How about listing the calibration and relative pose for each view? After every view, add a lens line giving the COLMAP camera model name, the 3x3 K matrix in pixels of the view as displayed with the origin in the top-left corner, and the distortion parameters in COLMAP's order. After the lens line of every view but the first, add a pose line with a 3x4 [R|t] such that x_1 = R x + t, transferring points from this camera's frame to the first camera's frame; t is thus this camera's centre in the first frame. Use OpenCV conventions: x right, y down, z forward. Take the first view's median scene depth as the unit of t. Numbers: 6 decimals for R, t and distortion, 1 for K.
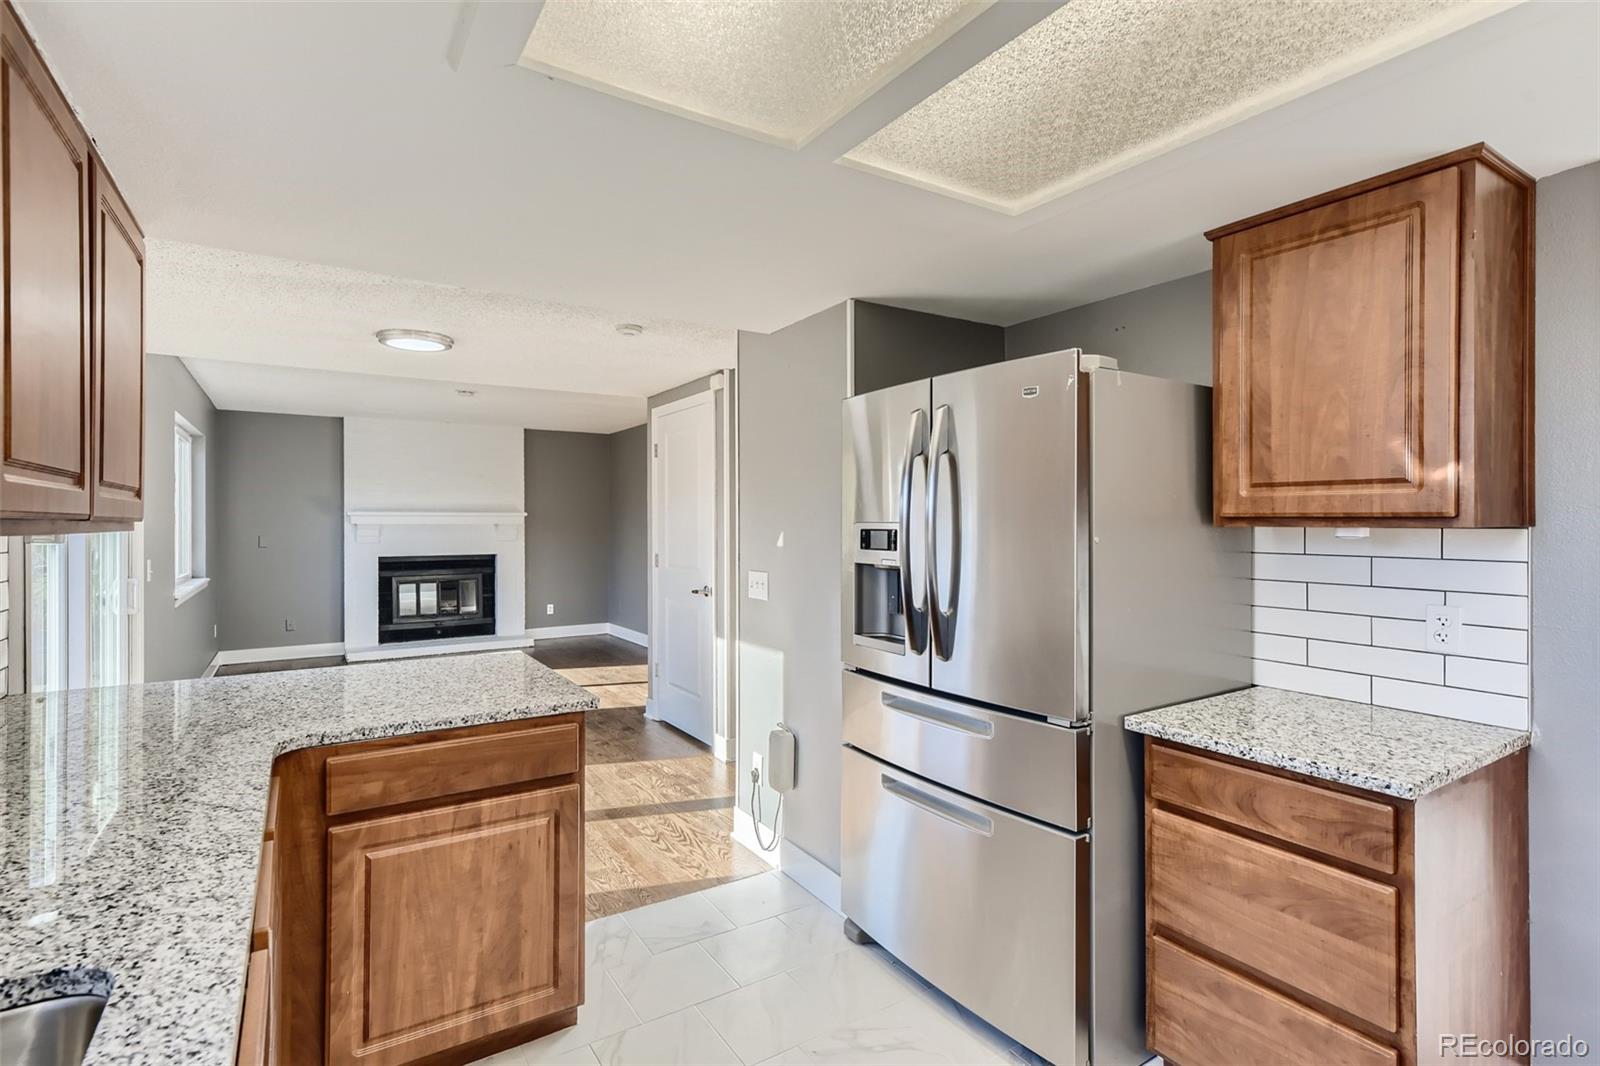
lens RADIAL K [[772.1, 0, 807.5], [0, 772.1, 529.1], [0, 0, 1]] dist [0.012754, -0.000228]
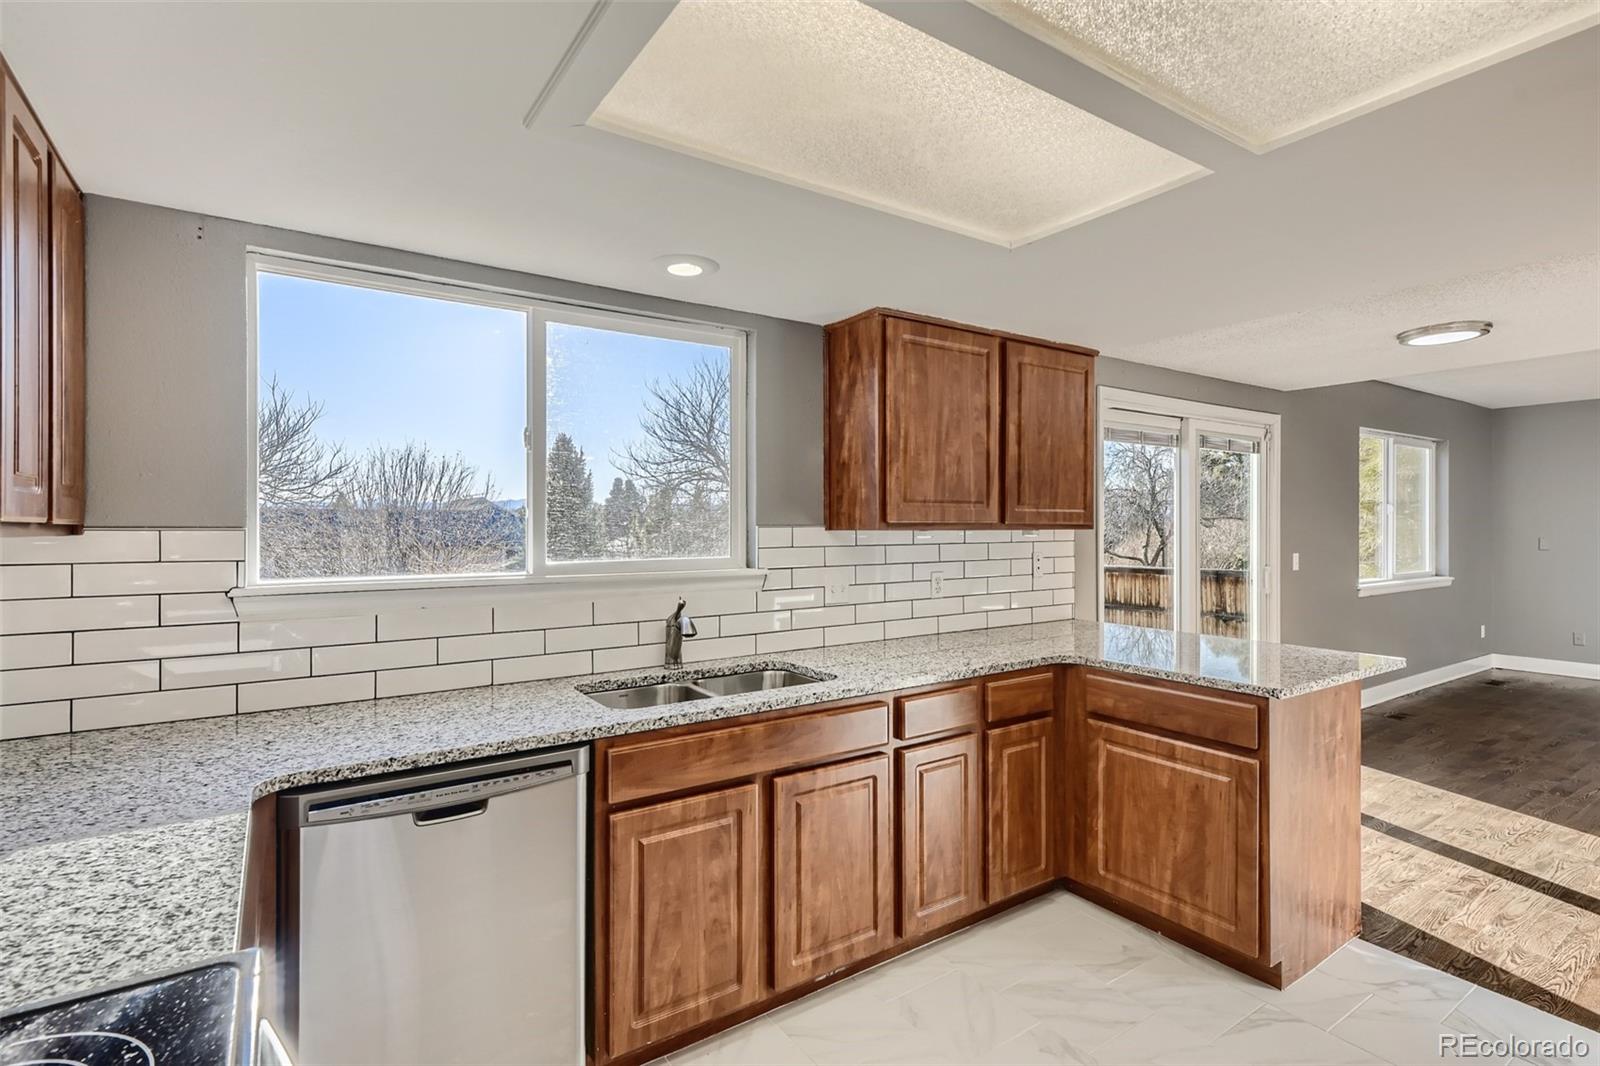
lens RADIAL K [[772.1, 0, 801.5], [0, 772.1, 528.3], [0, 0, 1]] dist [0.012754, -0.000228]
pose [[0.014229, 0.000782, -0.999898, 0.881464], [-0.004501, 0.999990, 0.000718, -0.000911], [0.999889, 0.004490, 0.014232, 0.363789]]
